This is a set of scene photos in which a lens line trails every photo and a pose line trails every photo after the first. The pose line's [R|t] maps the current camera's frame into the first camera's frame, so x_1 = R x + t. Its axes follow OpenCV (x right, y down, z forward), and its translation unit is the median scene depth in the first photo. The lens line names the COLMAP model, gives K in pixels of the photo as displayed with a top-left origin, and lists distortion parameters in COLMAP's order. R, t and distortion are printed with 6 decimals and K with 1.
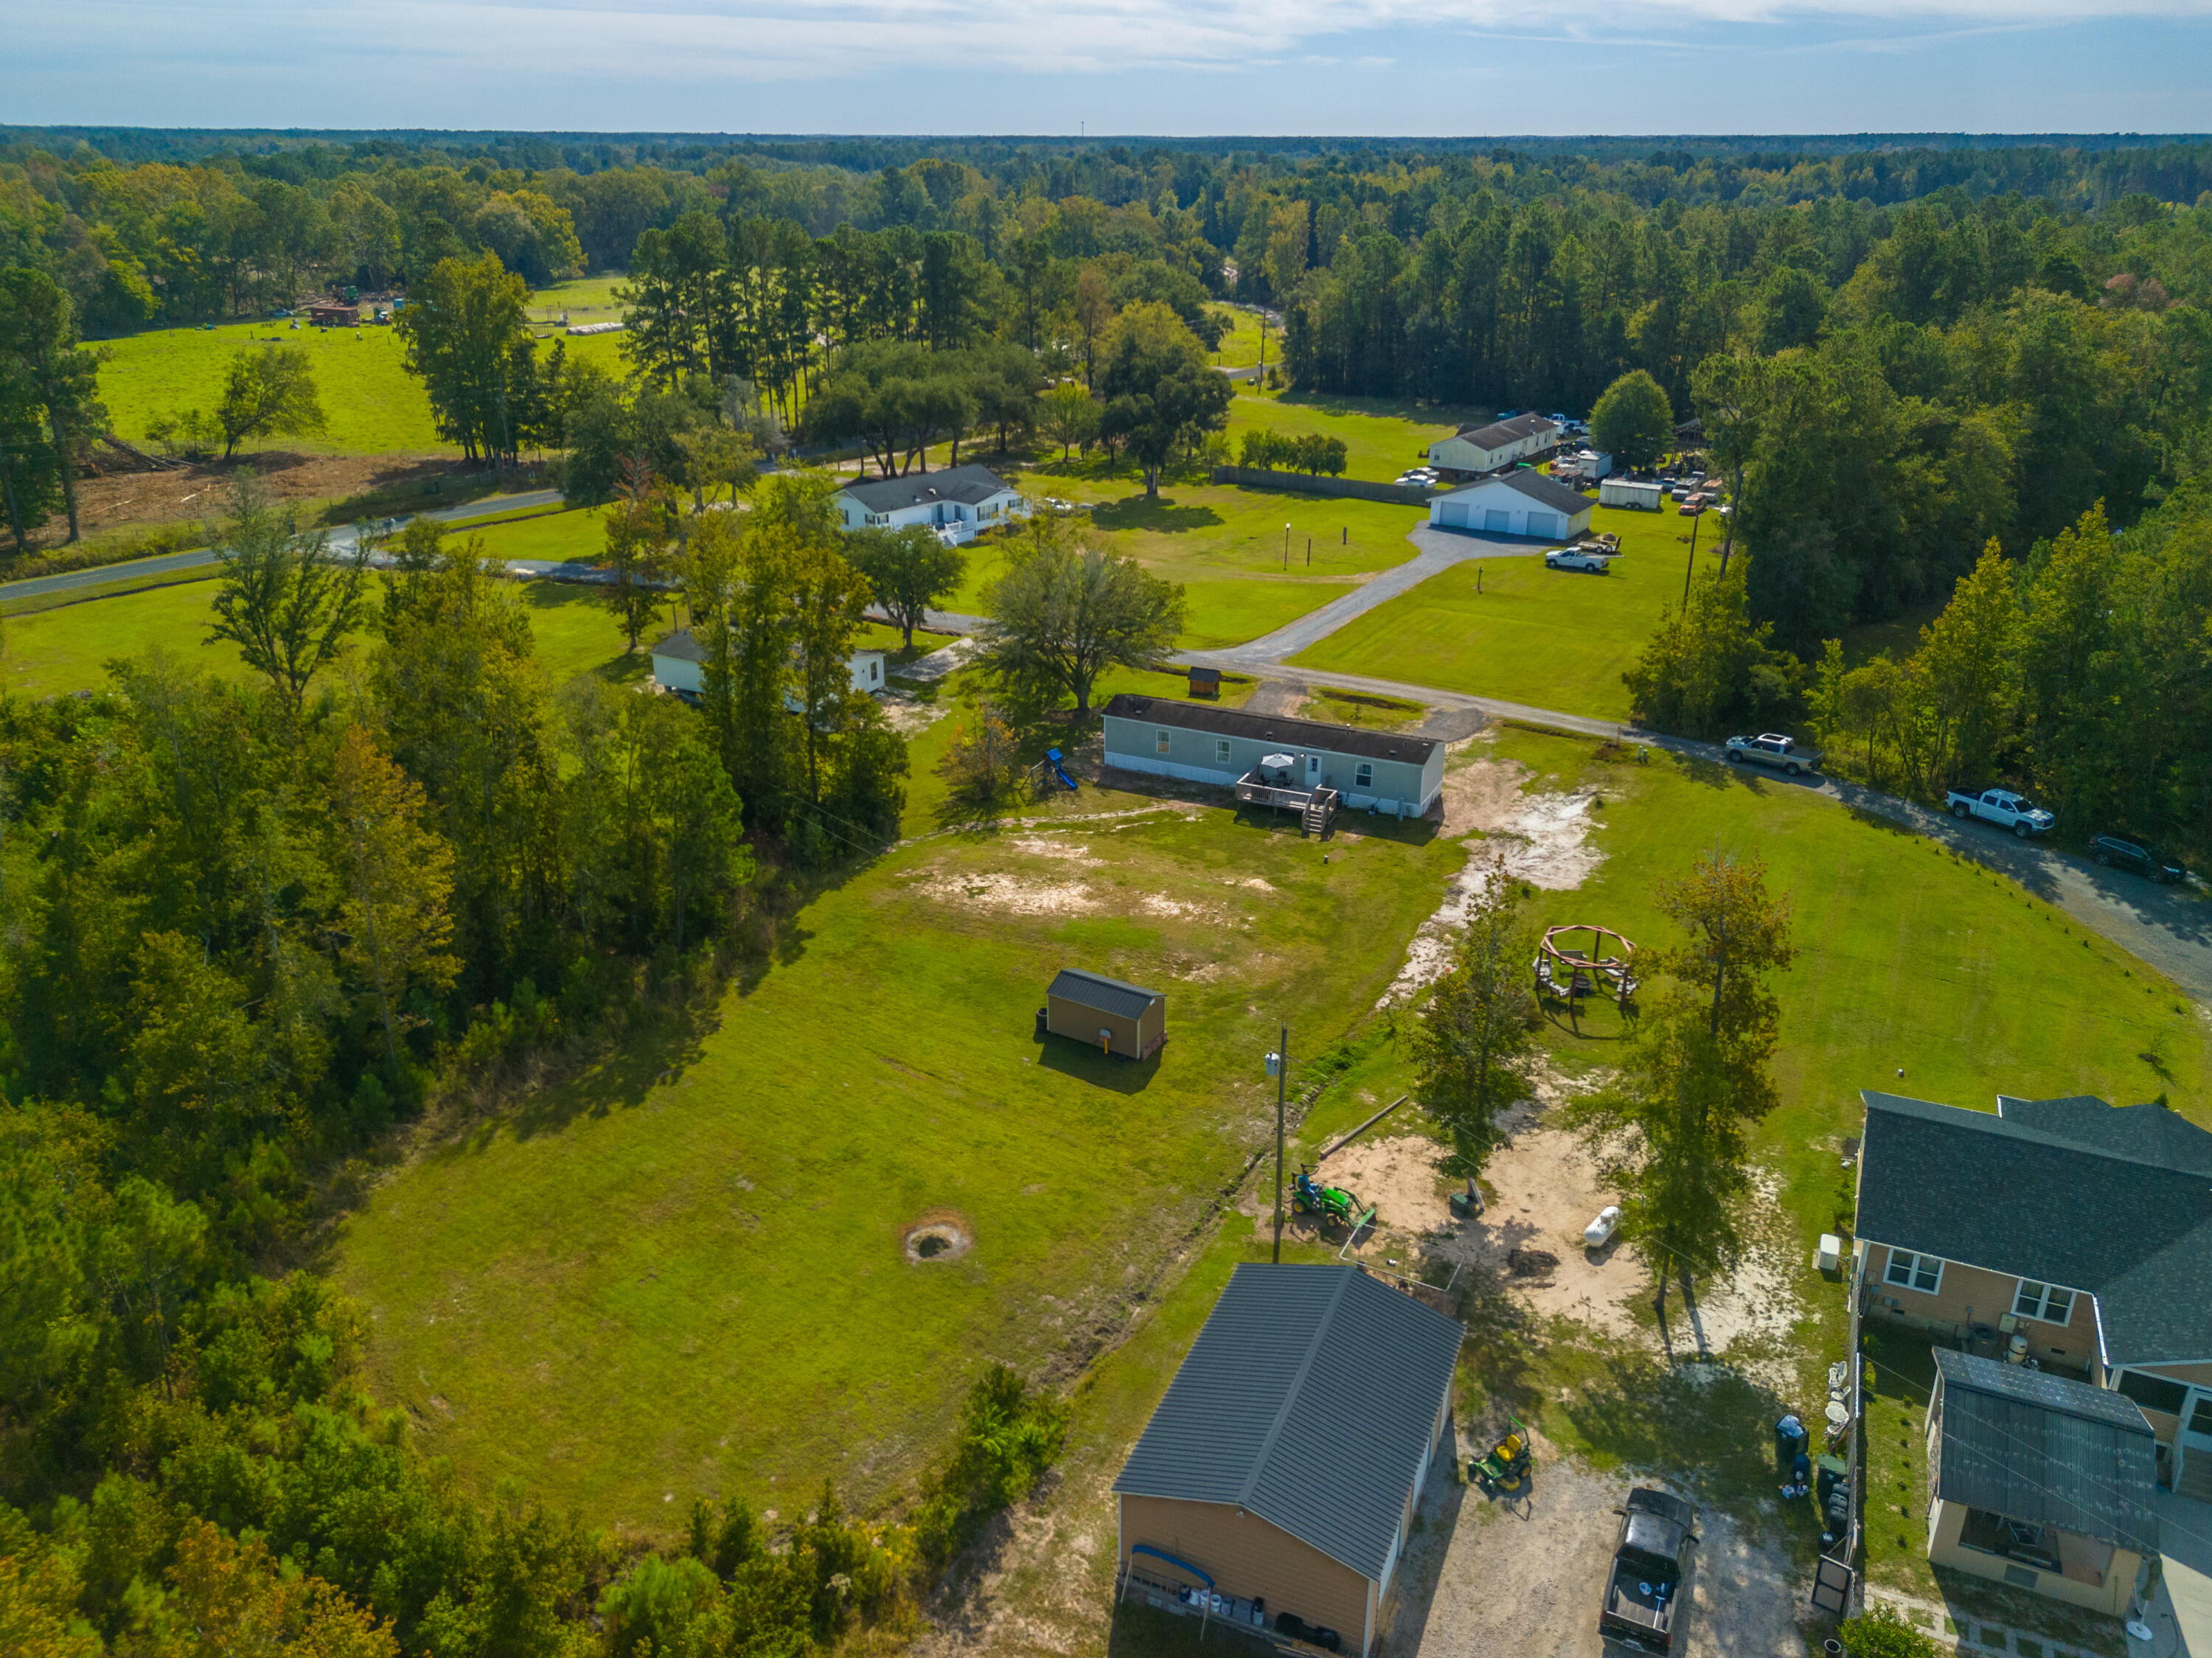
lens RADIAL K [[1621.2, 0, 1114.8], [0, 1621.2, 820.5], [0, 0, 1]] dist [0.098627, -0.120780]
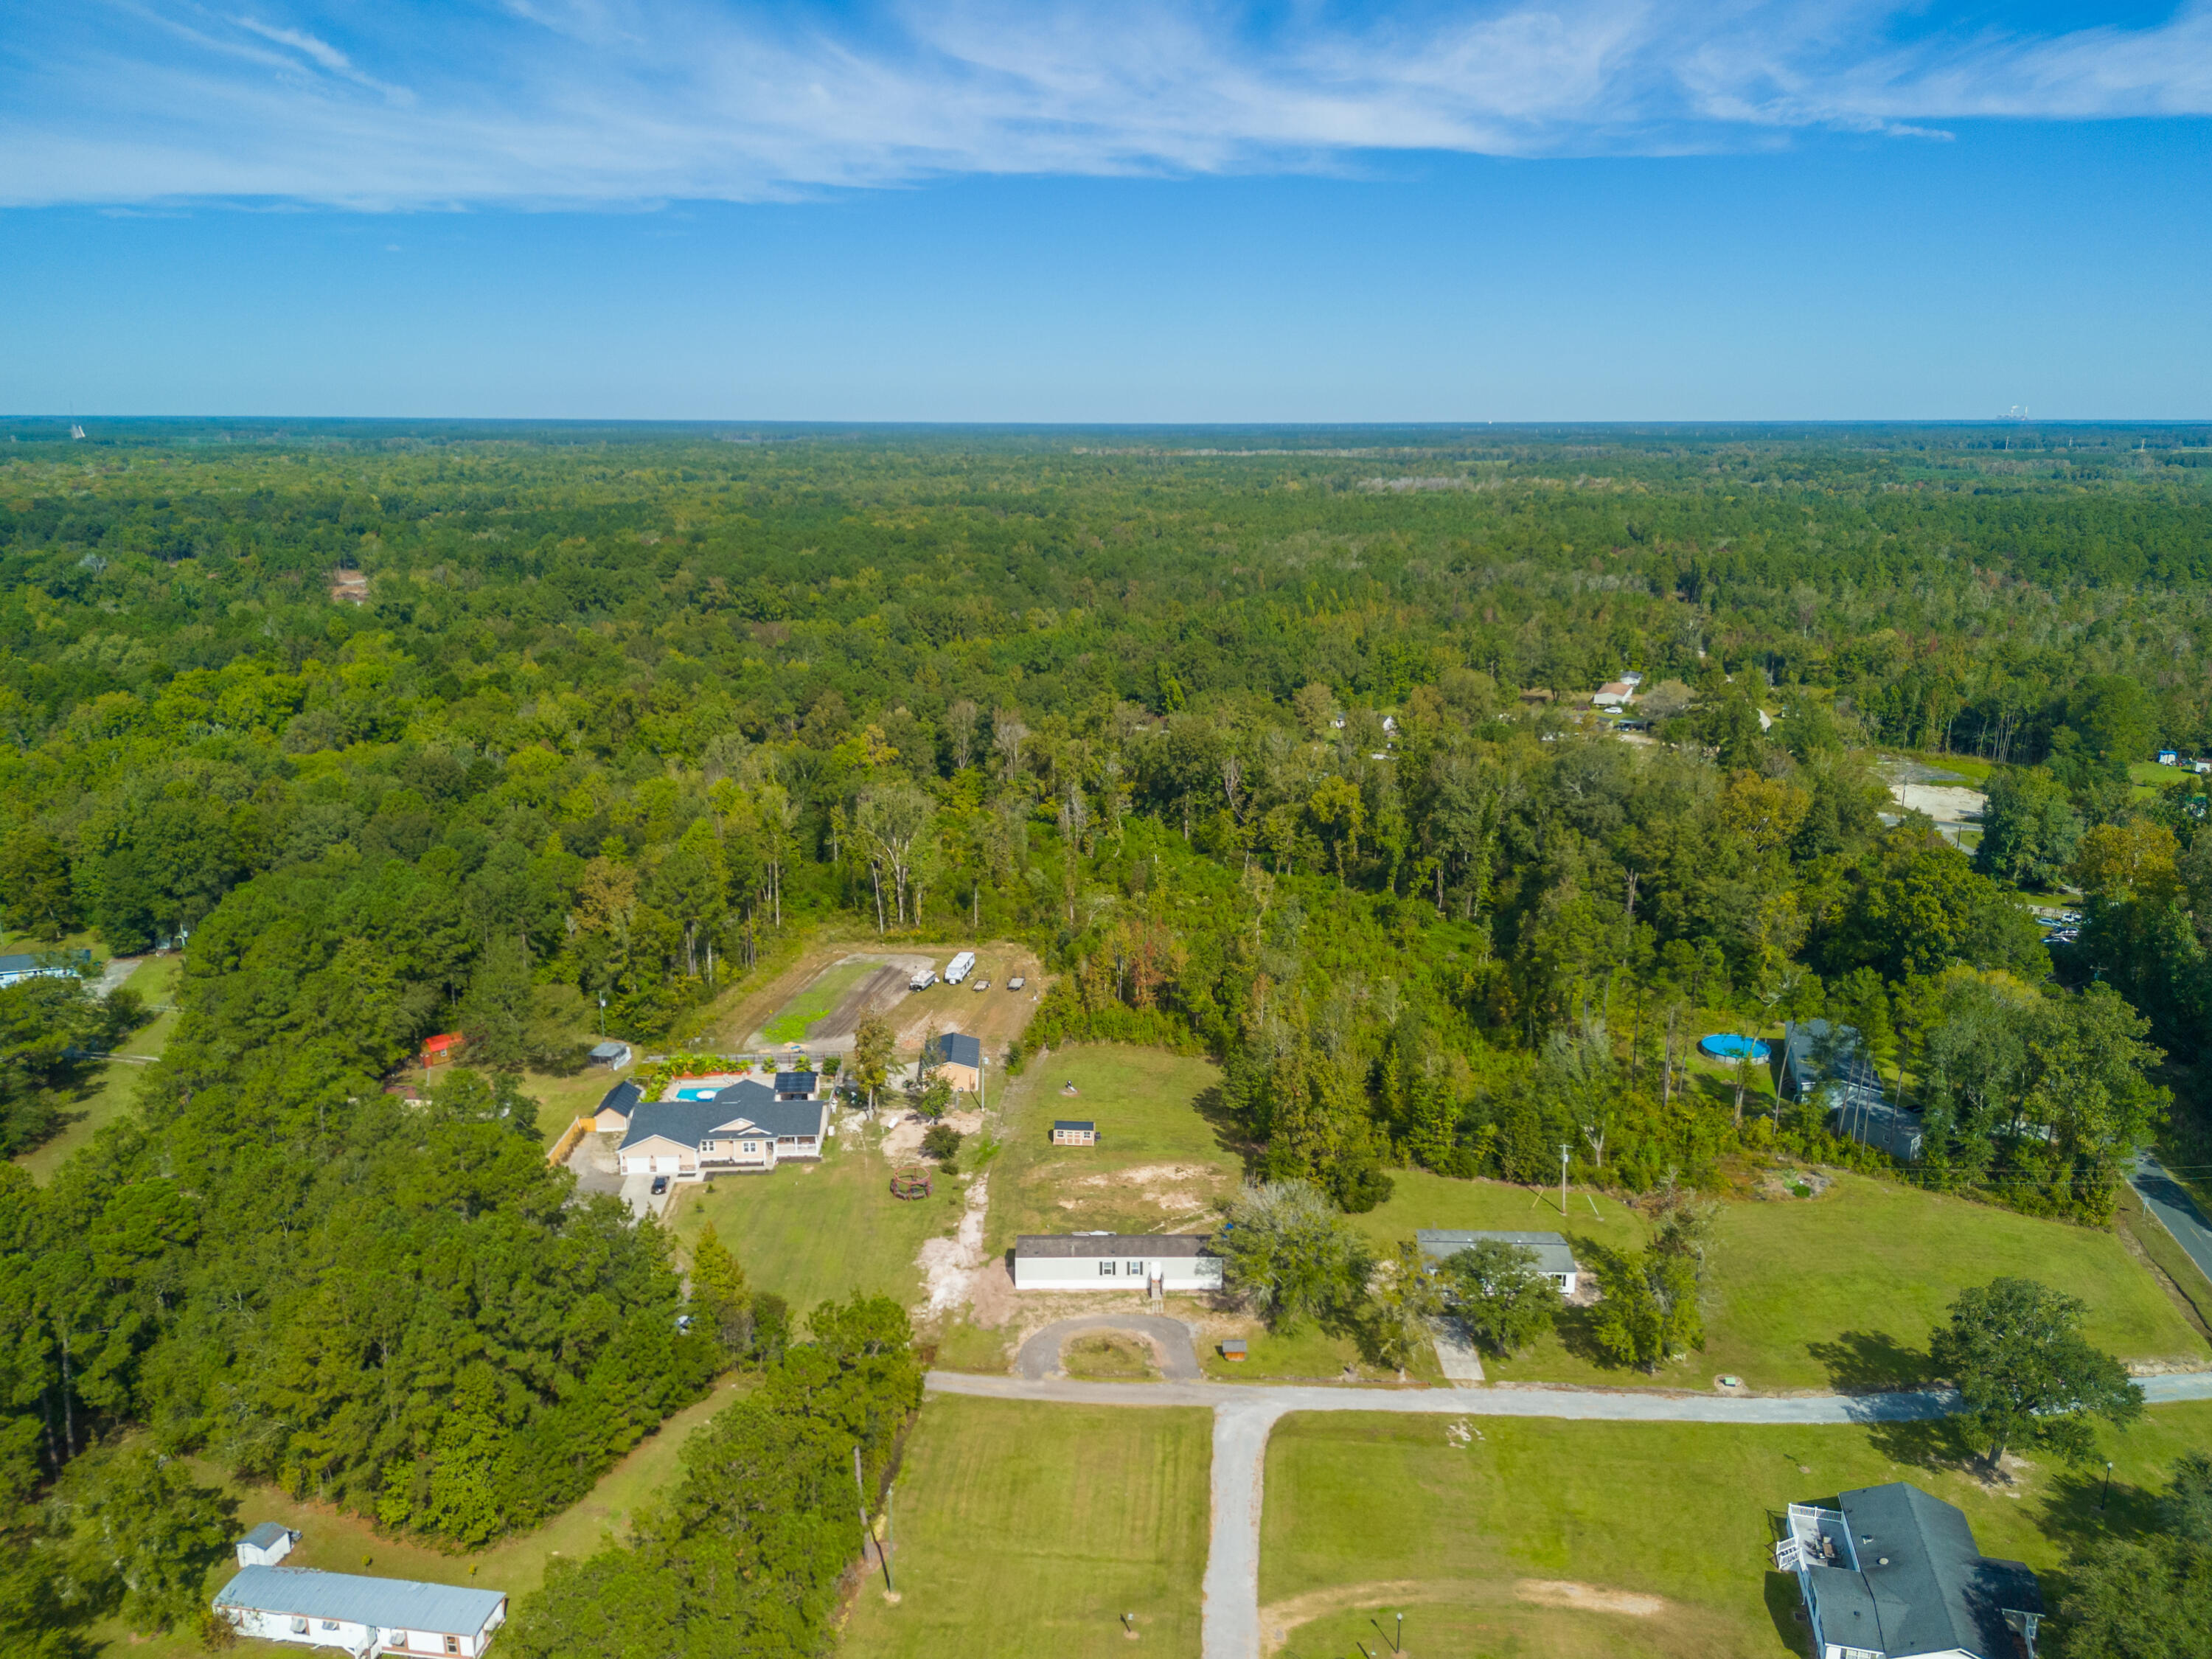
lens RADIAL K [[1603.6, 0, 1106.0], [0, 1603.6, 829.5], [0, 0, 1]] dist [0.107455, -0.129315]
pose [[-0.891098, 0.104233, -0.441679, 0.821909], [-0.178700, 0.814038, 0.552638, -1.360532], [0.417146, 0.571383, -0.706761, 1.998904]]
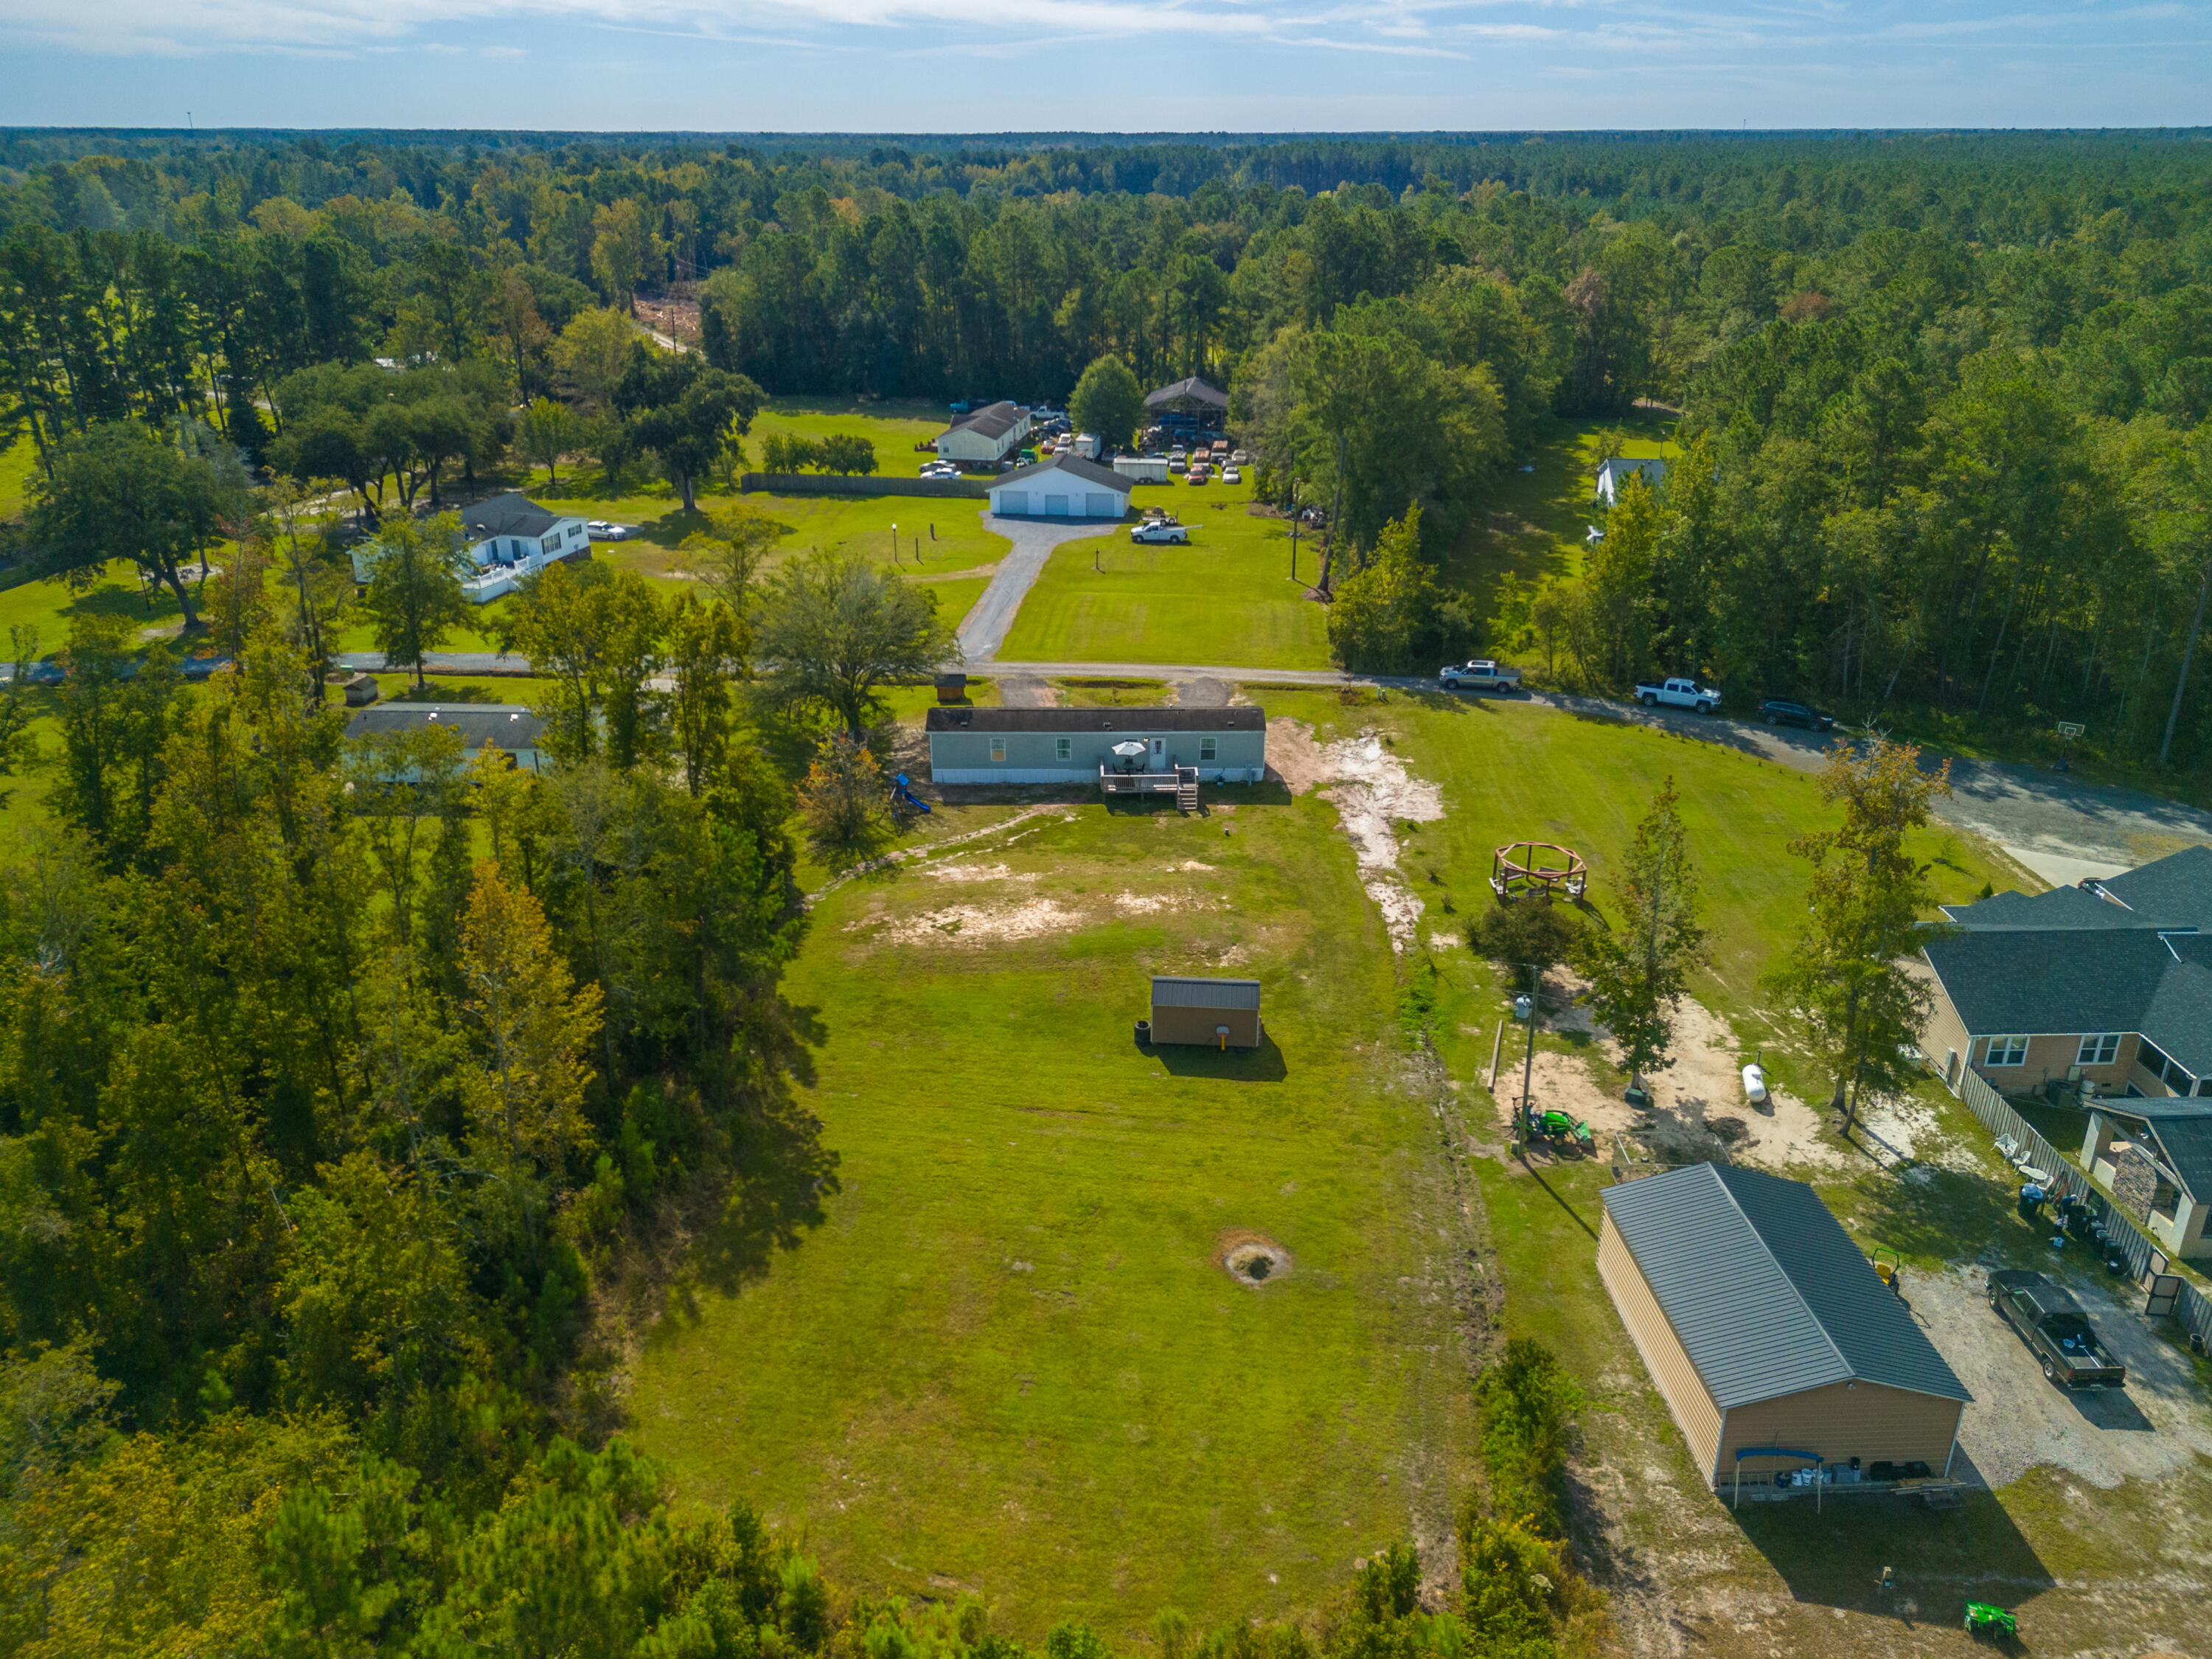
lens RADIAL K [[1603.6, 0, 1106.0], [0, 1603.6, 829.5], [0, 0, 1]] dist [0.107455, -0.129315]
pose [[0.895082, -0.177690, 0.408968, -0.338705], [0.173513, 0.983679, 0.047634, -0.037918], [-0.410758, 0.028325, 0.911304, 0.088074]]
